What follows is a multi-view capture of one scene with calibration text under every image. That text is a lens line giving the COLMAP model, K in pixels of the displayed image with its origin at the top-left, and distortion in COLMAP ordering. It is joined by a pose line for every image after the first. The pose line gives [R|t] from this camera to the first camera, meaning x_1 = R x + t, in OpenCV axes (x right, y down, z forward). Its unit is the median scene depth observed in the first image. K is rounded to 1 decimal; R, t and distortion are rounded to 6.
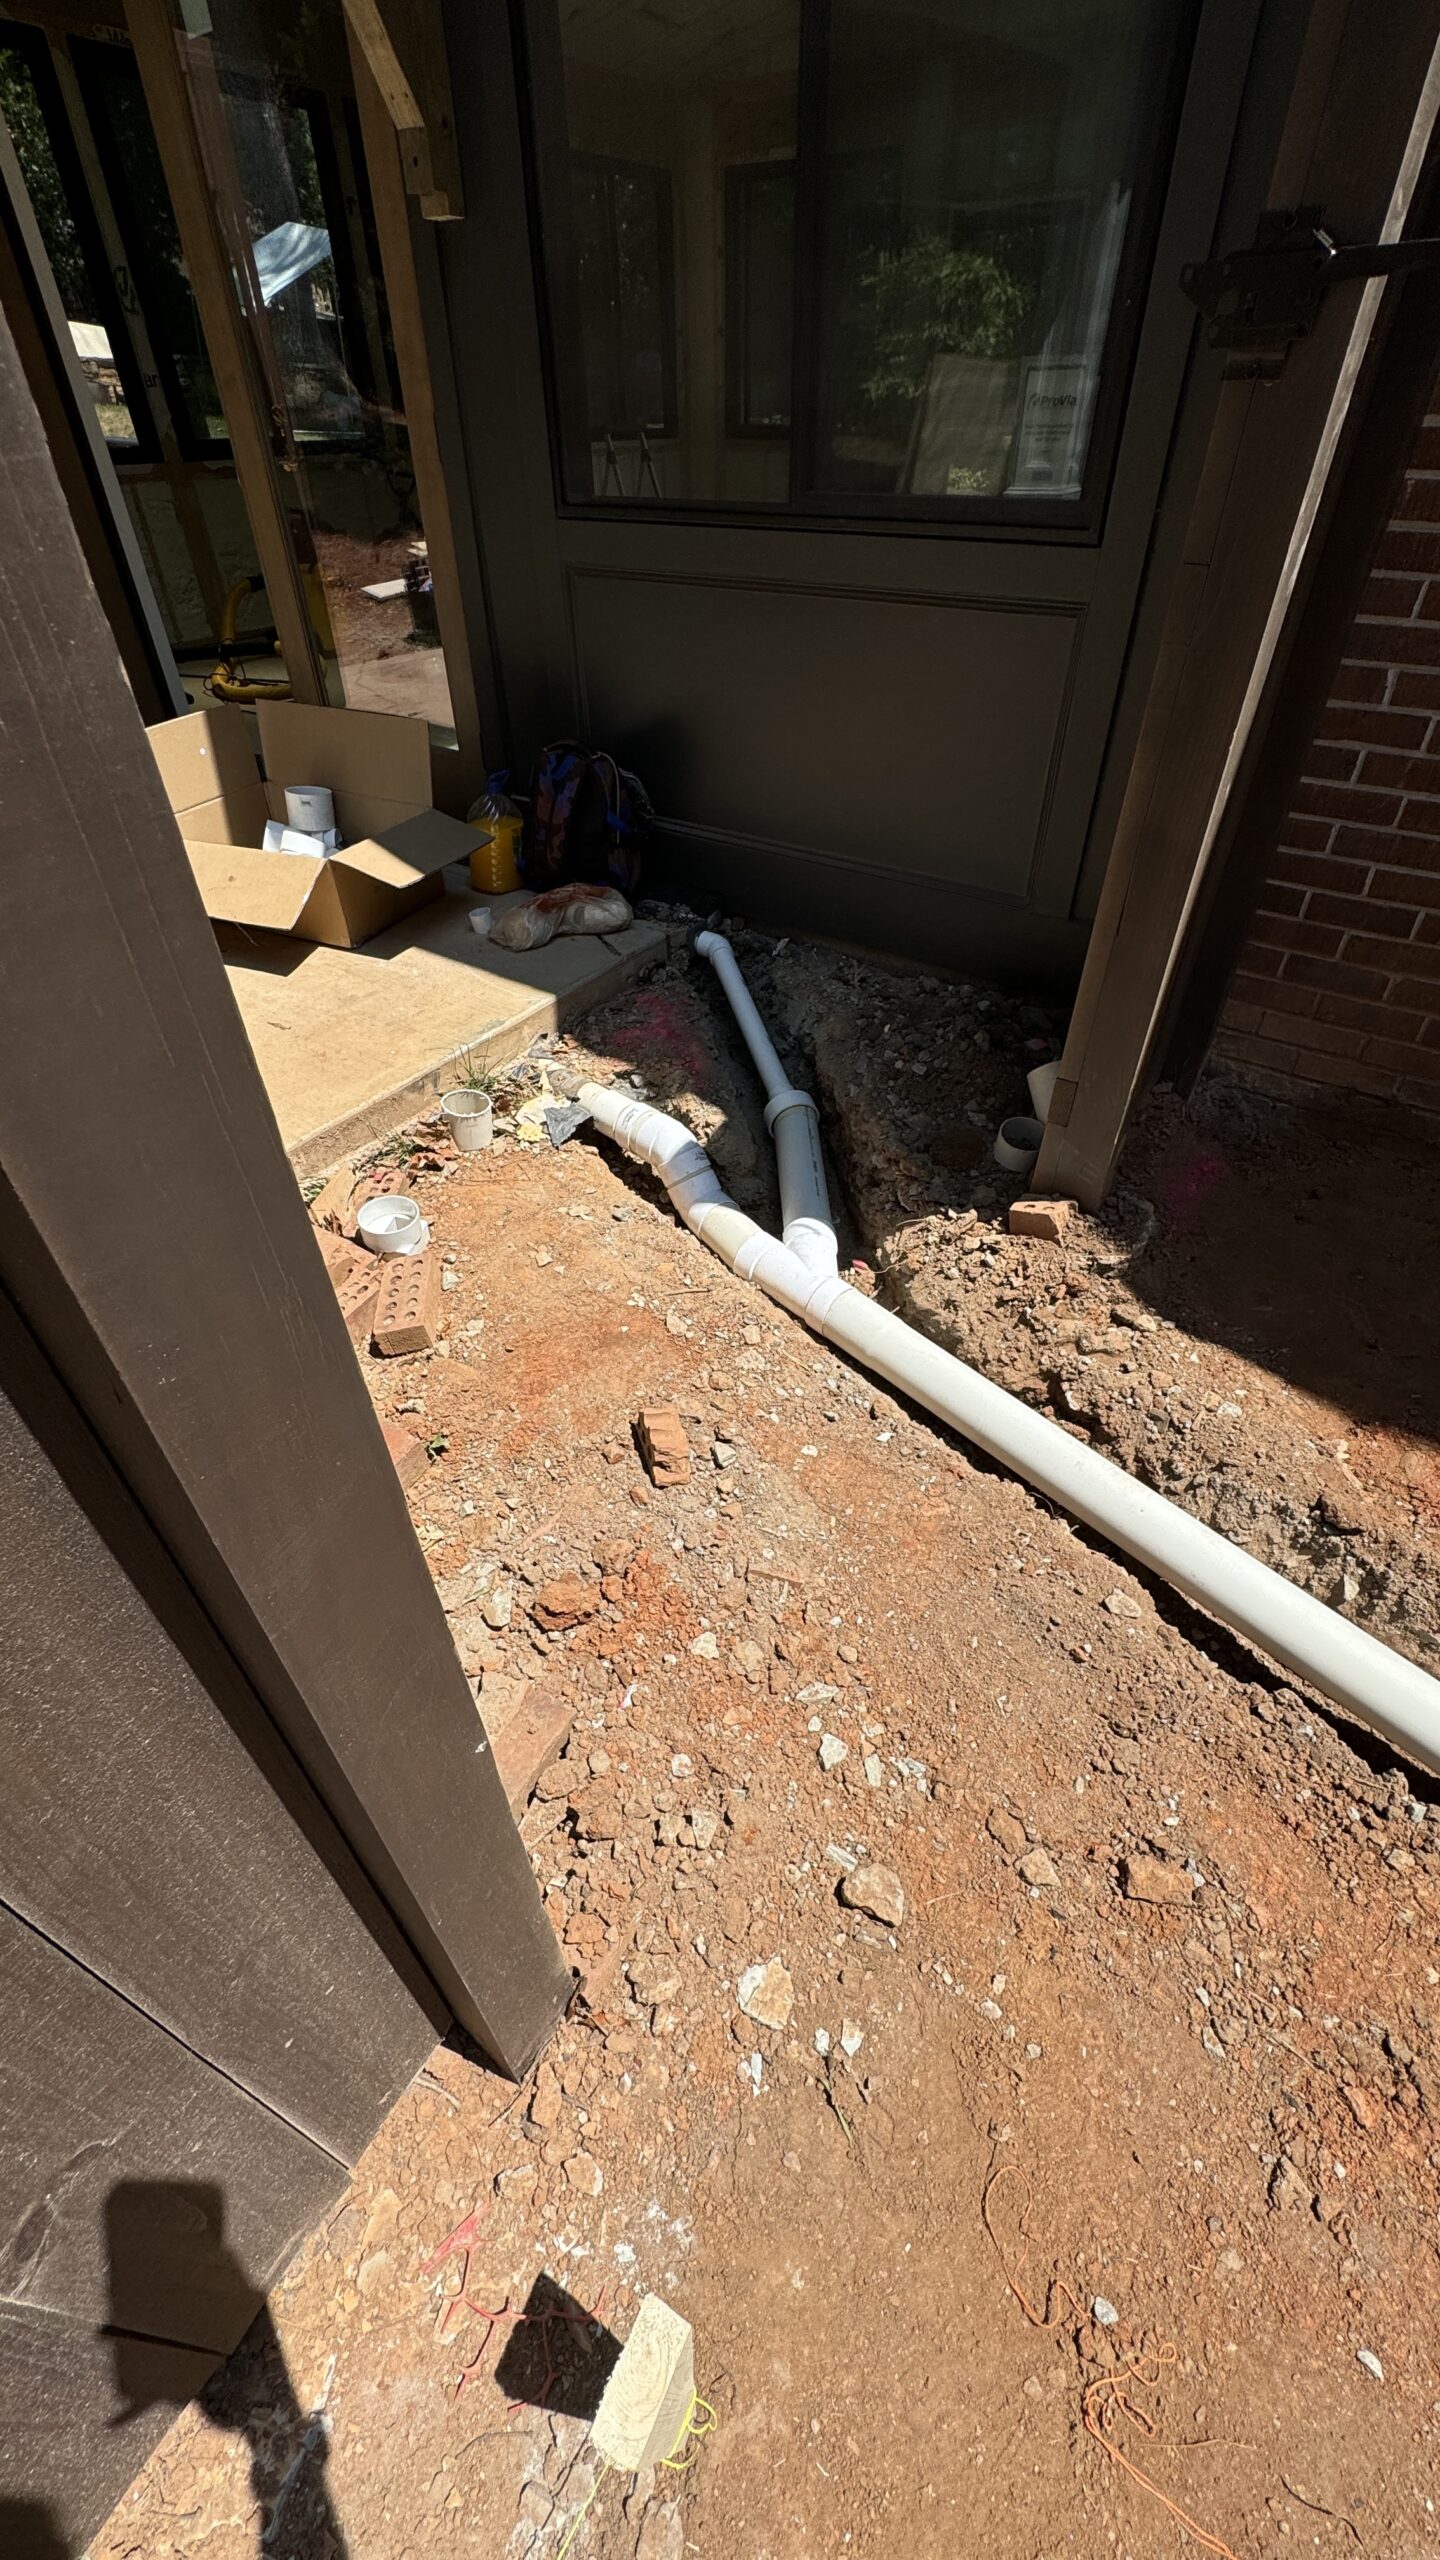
lens RADIAL K [[1013.0, 0, 720.0], [0, 1013.0, 1280.0], [0, 0, 1]] dist [-0.002847, -0.000069]
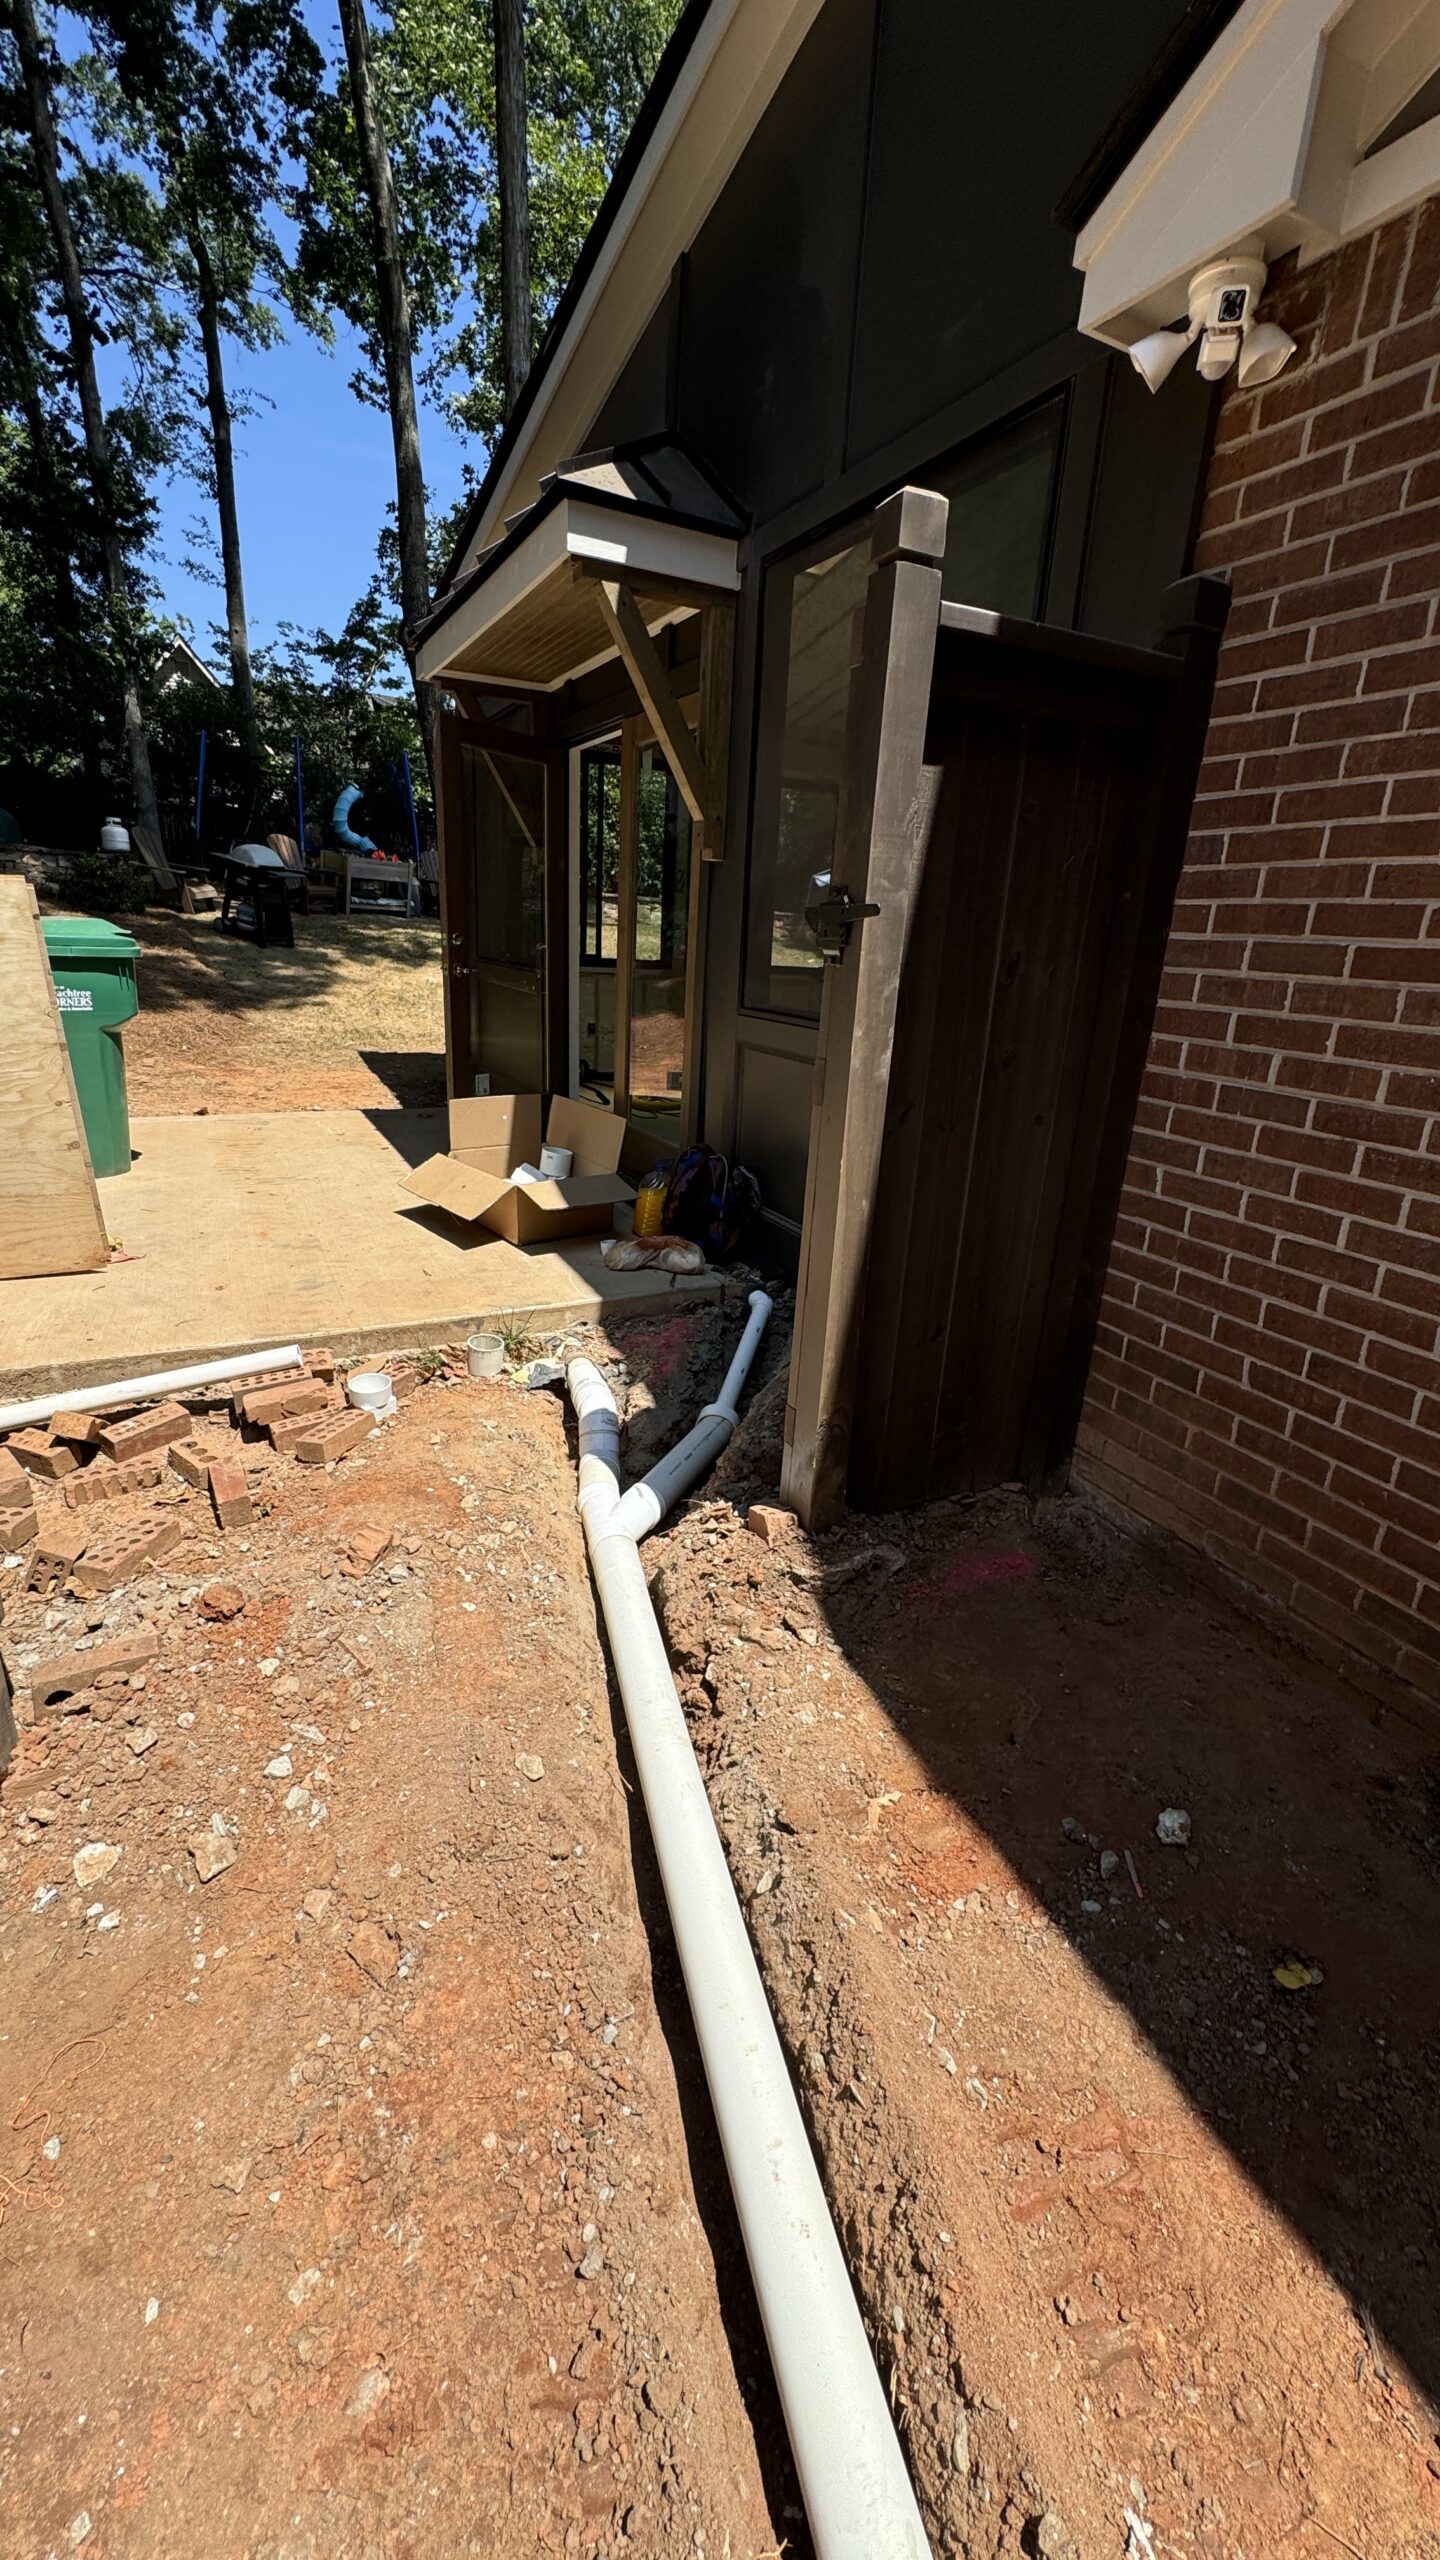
lens RADIAL K [[1013.0, 0, 720.0], [0, 1013.0, 1280.0], [0, 0, 1]] dist [-0.002847, -0.000069]
pose [[0.878301, 0.204325, -0.432248, 0.595992], [-0.356287, 0.882590, -0.306750, 0.059815], [0.318821, 0.423423, 0.847977, -0.112586]]
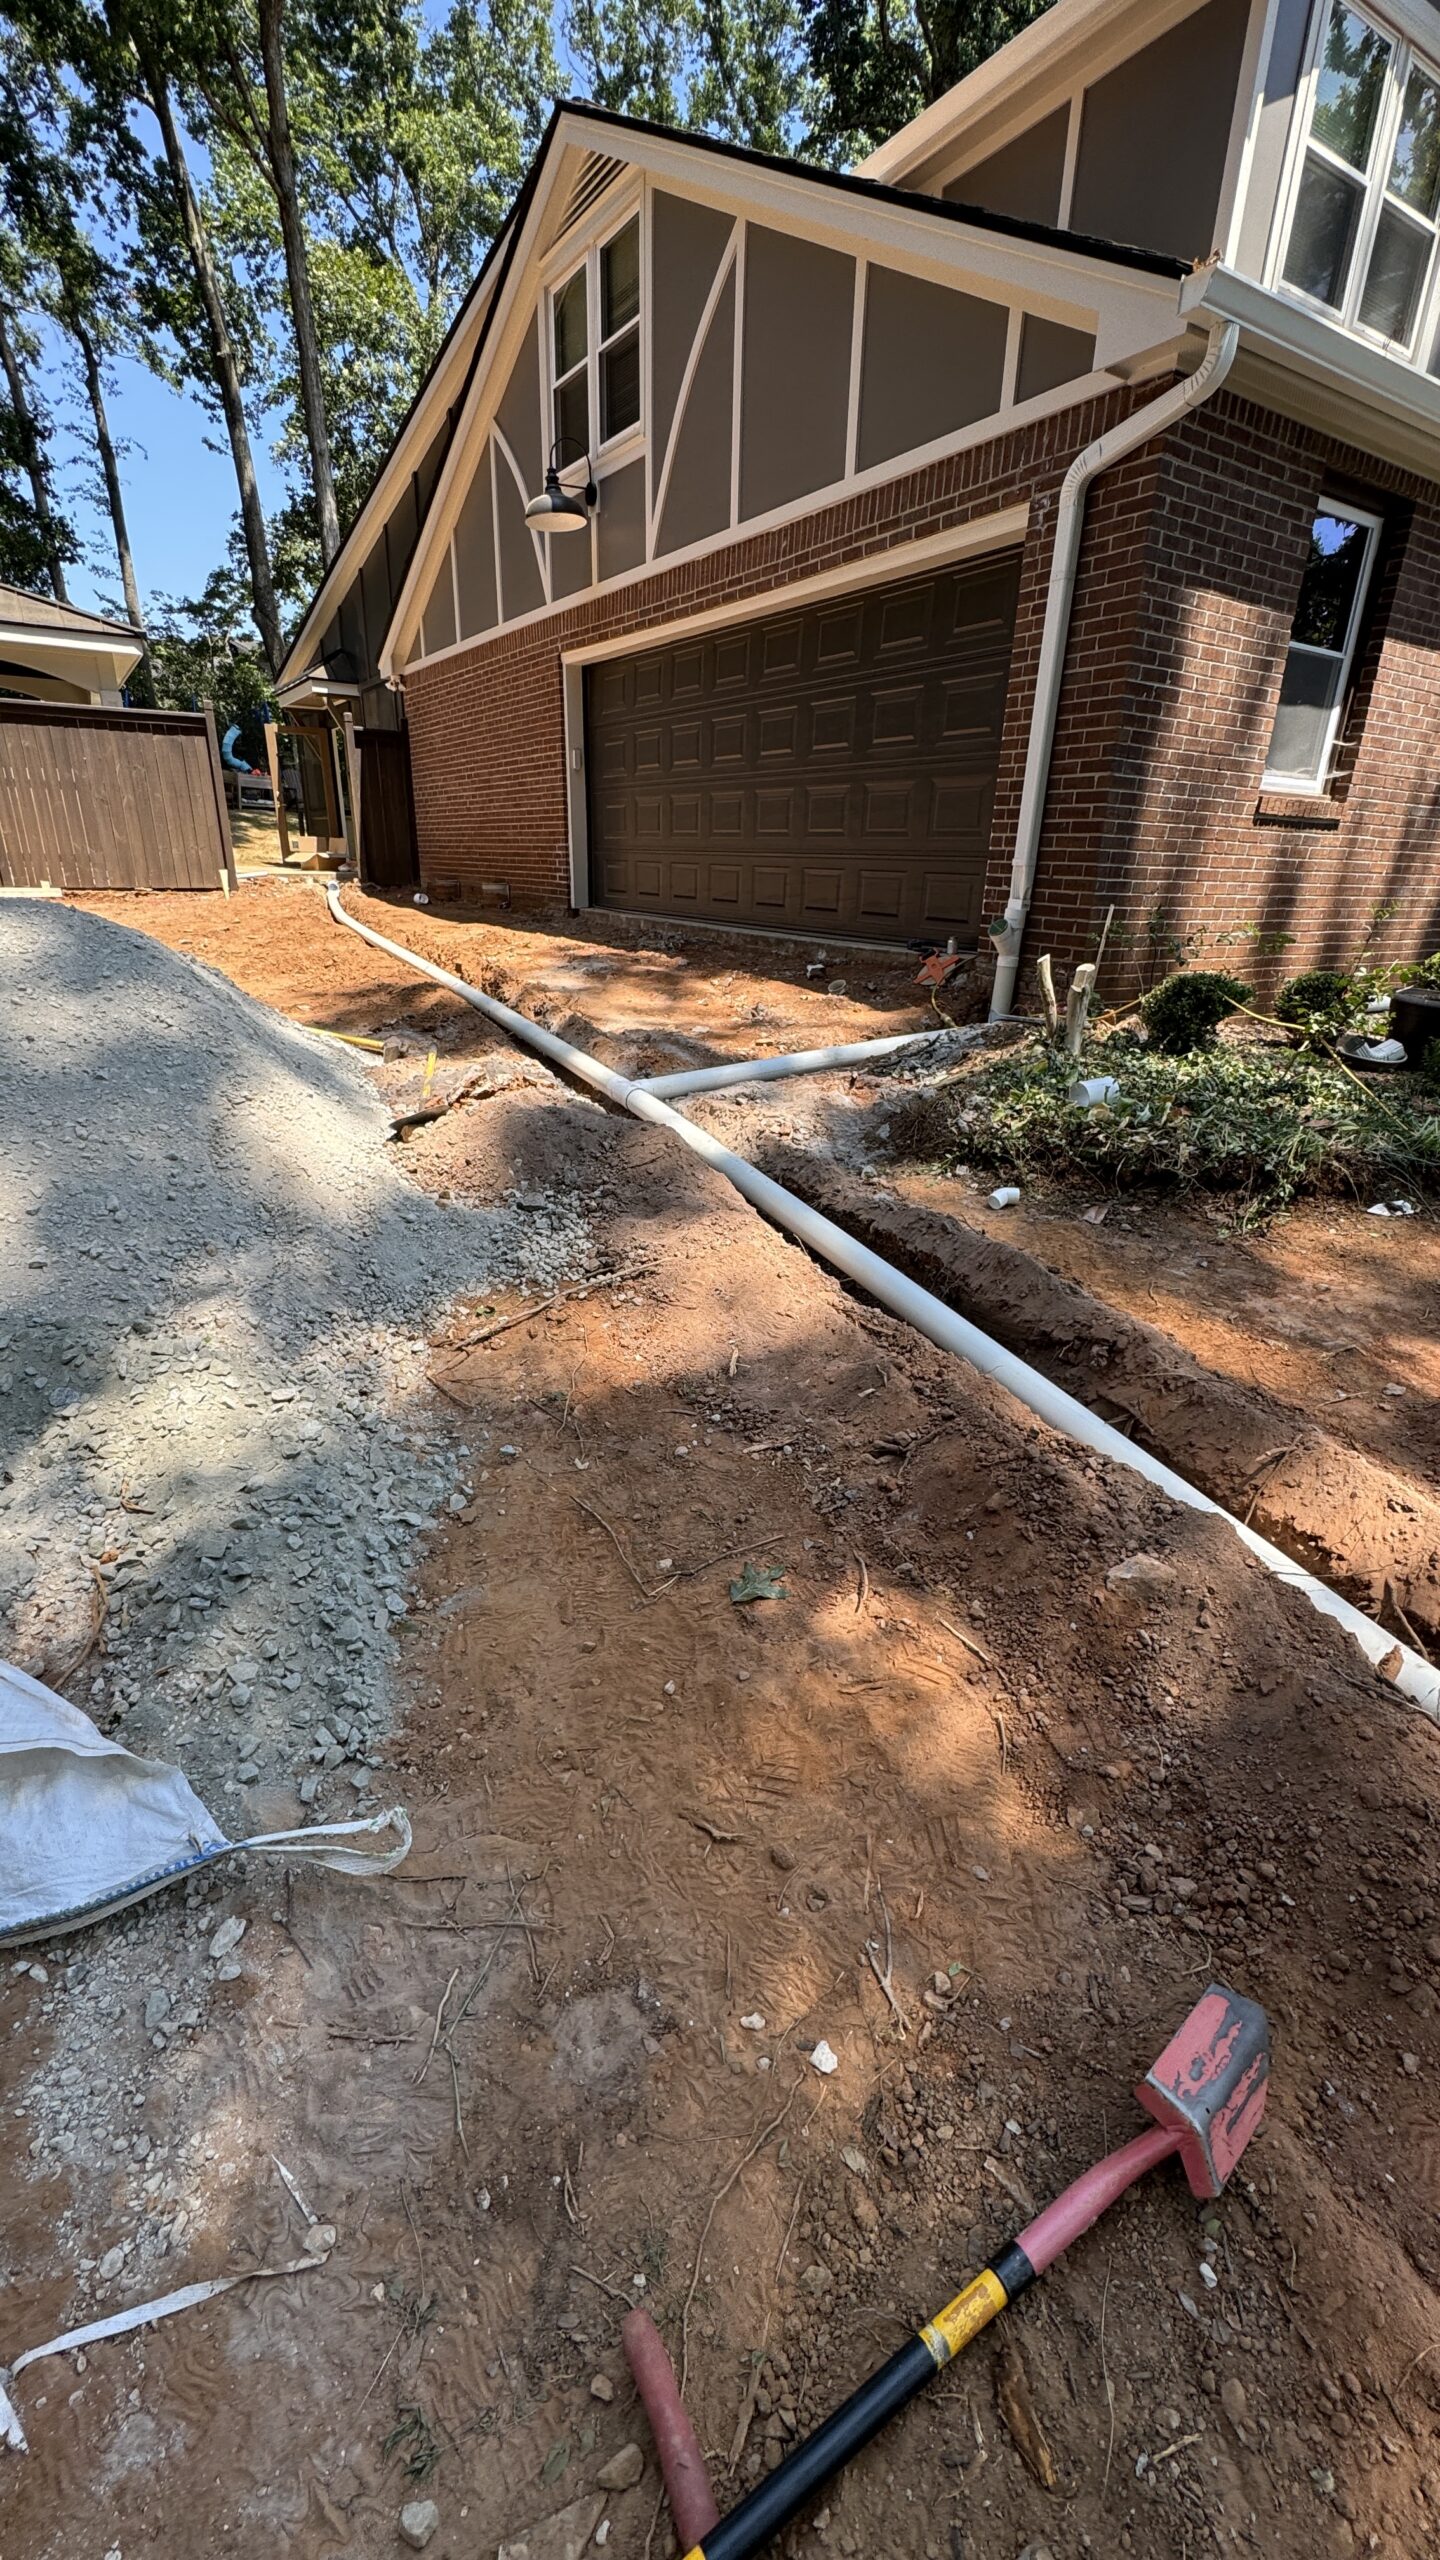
lens RADIAL K [[1013.0, 0, 720.0], [0, 1013.0, 1280.0], [0, 0, 1]] dist [-0.002847, -0.000069]
pose [[0.923169, 0.167020, -0.346214, 4.542778], [-0.266482, 0.927186, -0.263275, 3.015704], [0.277032, 0.335307, 0.900457, -3.019786]]
